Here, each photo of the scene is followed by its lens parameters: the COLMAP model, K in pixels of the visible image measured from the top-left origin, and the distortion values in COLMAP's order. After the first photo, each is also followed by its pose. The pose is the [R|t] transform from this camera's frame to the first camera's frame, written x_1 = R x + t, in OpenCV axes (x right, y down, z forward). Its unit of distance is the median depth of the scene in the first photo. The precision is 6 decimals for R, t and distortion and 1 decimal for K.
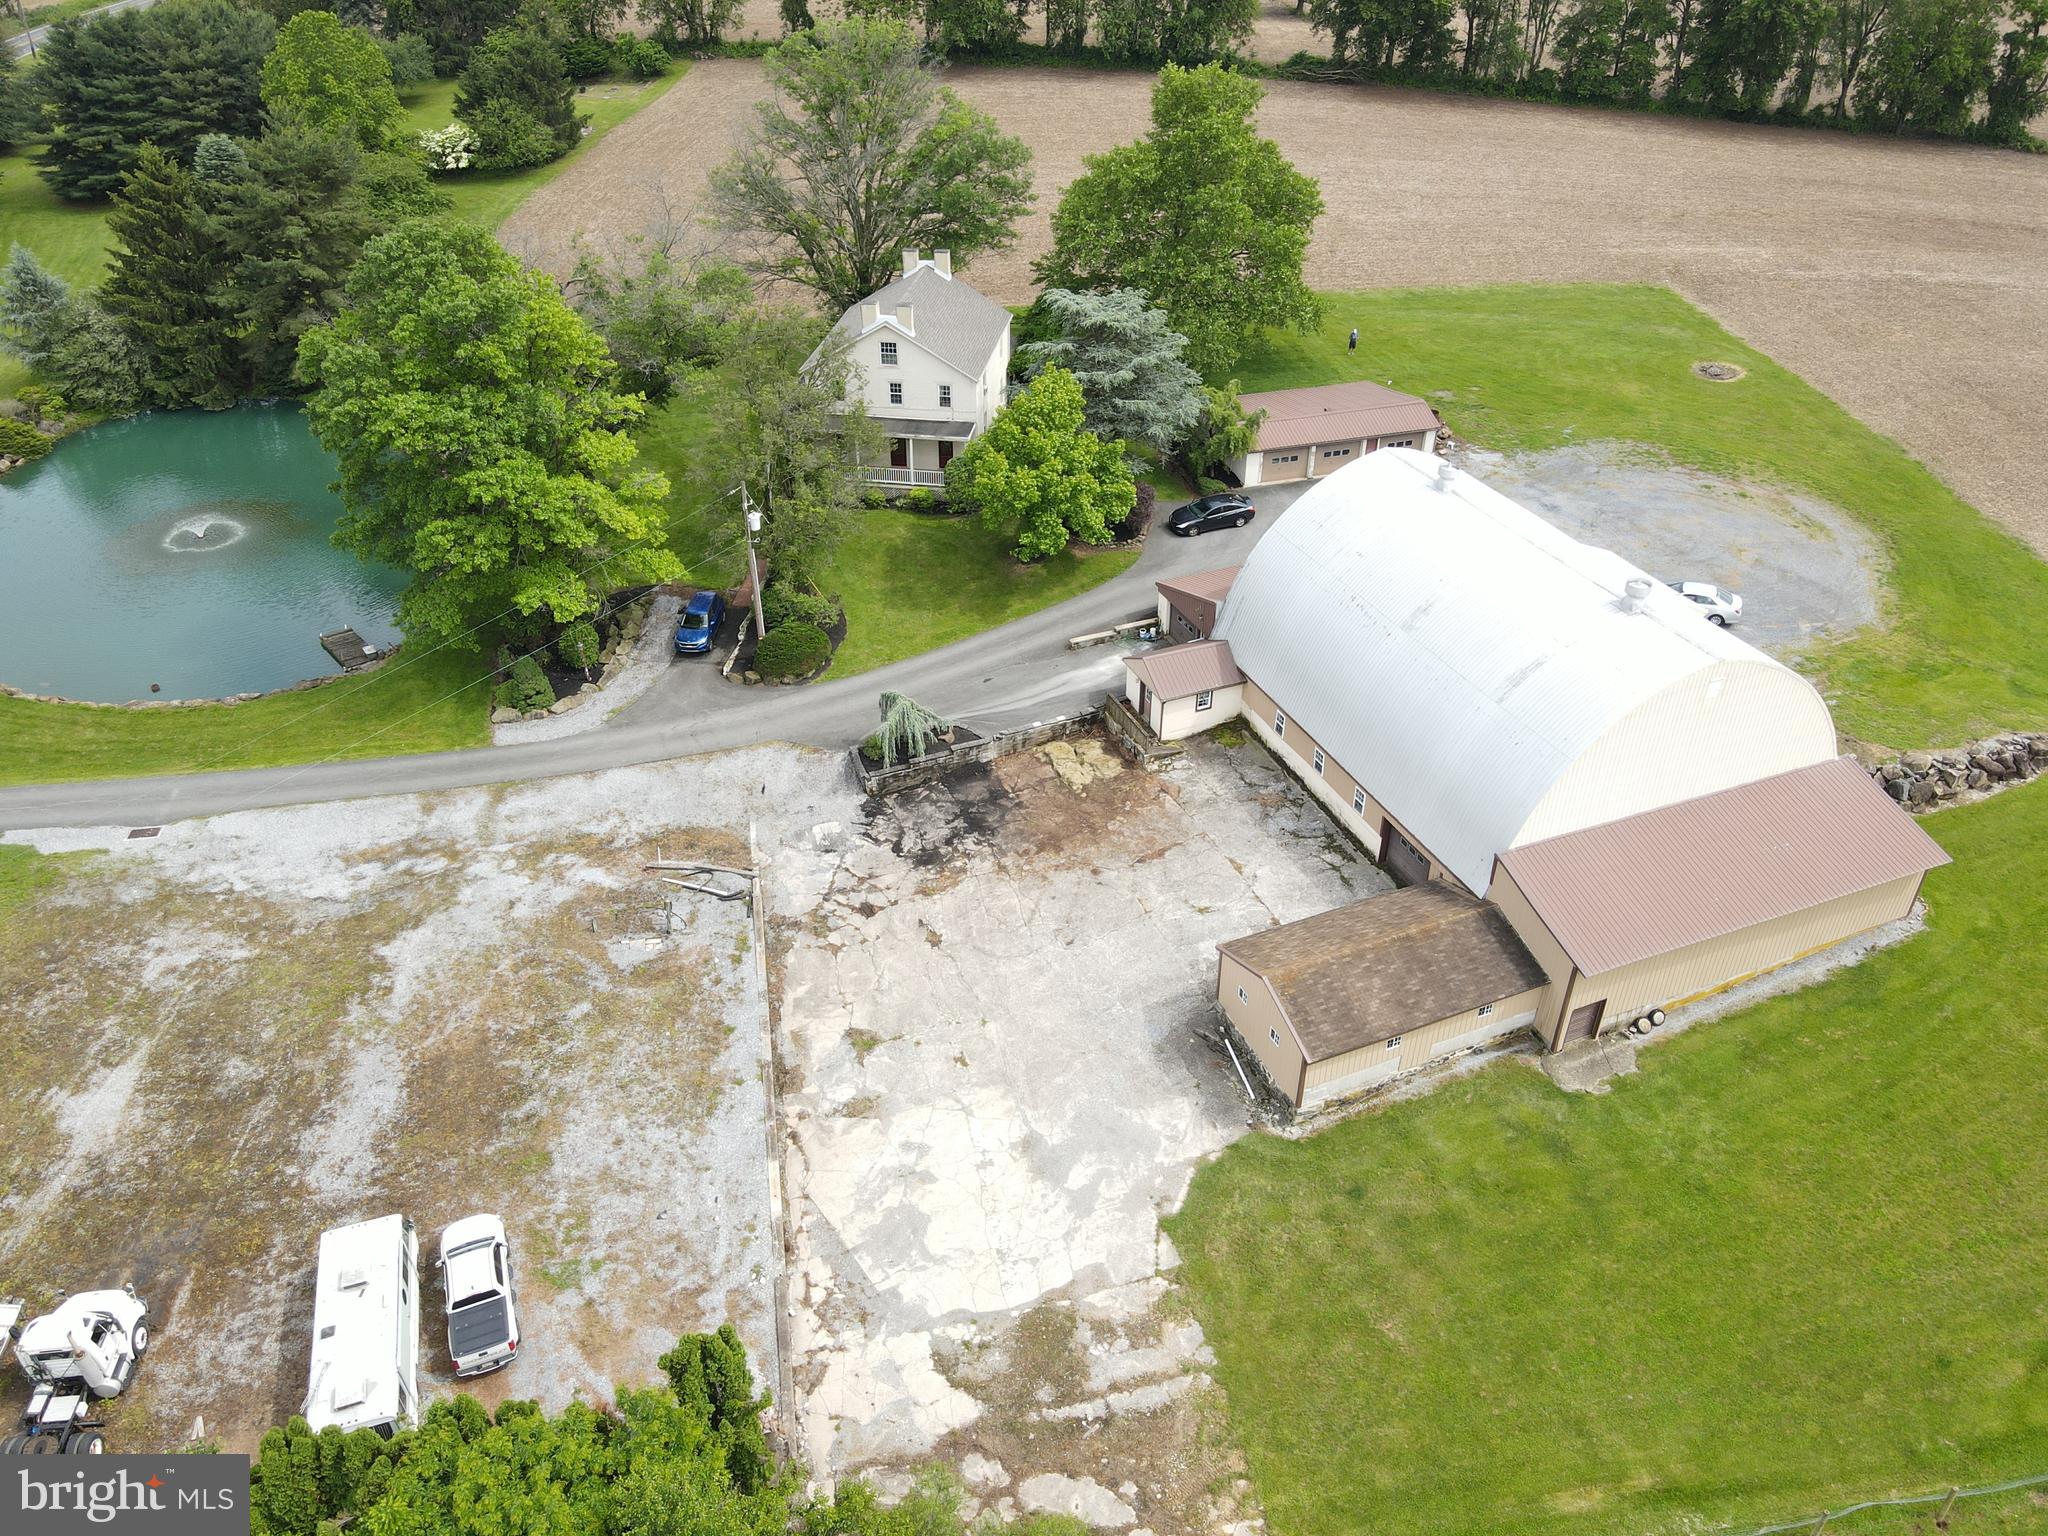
lens RADIAL K [[1500.1, 0, 1022.5], [0, 1500.1, 750.7], [0, 0, 1]] dist [-0.003485, 0.029240]
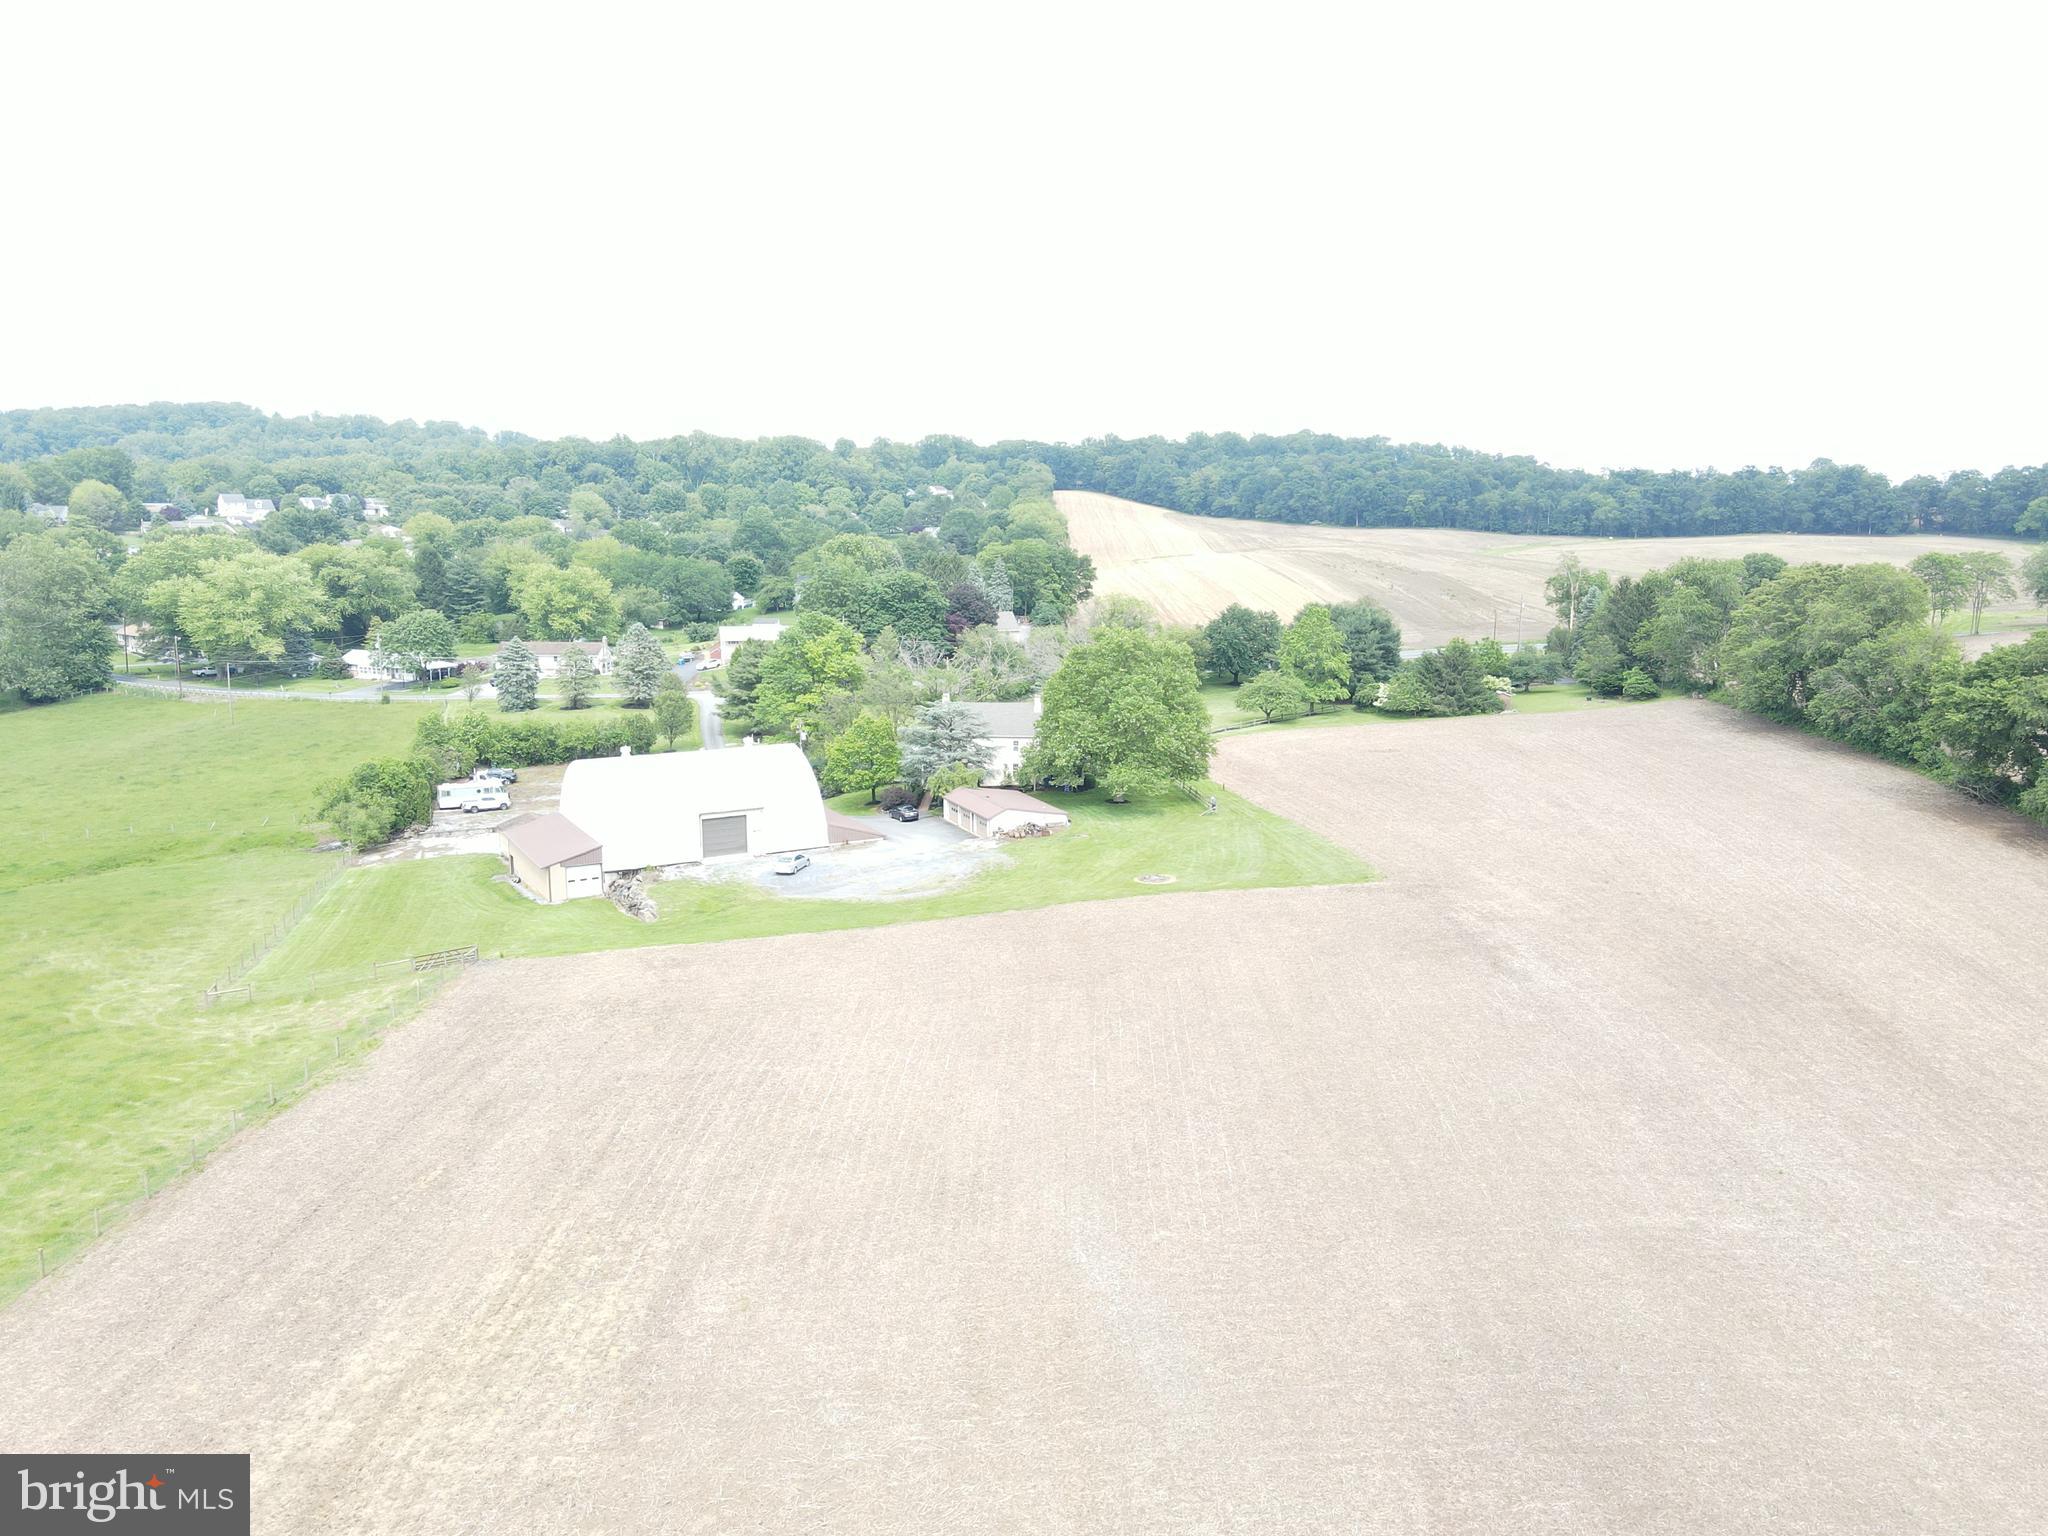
lens RADIAL K [[1500.1, 0, 1024.0], [0, 1500.1, 777.7], [0, 0, 1]] dist [-0.003485, 0.029240]
pose [[0.132385, 0.184054, -0.973960, 2.534120], [-0.558719, 0.825485, 0.080052, -0.551808], [0.818723, 0.533572, 0.212116, 0.914266]]
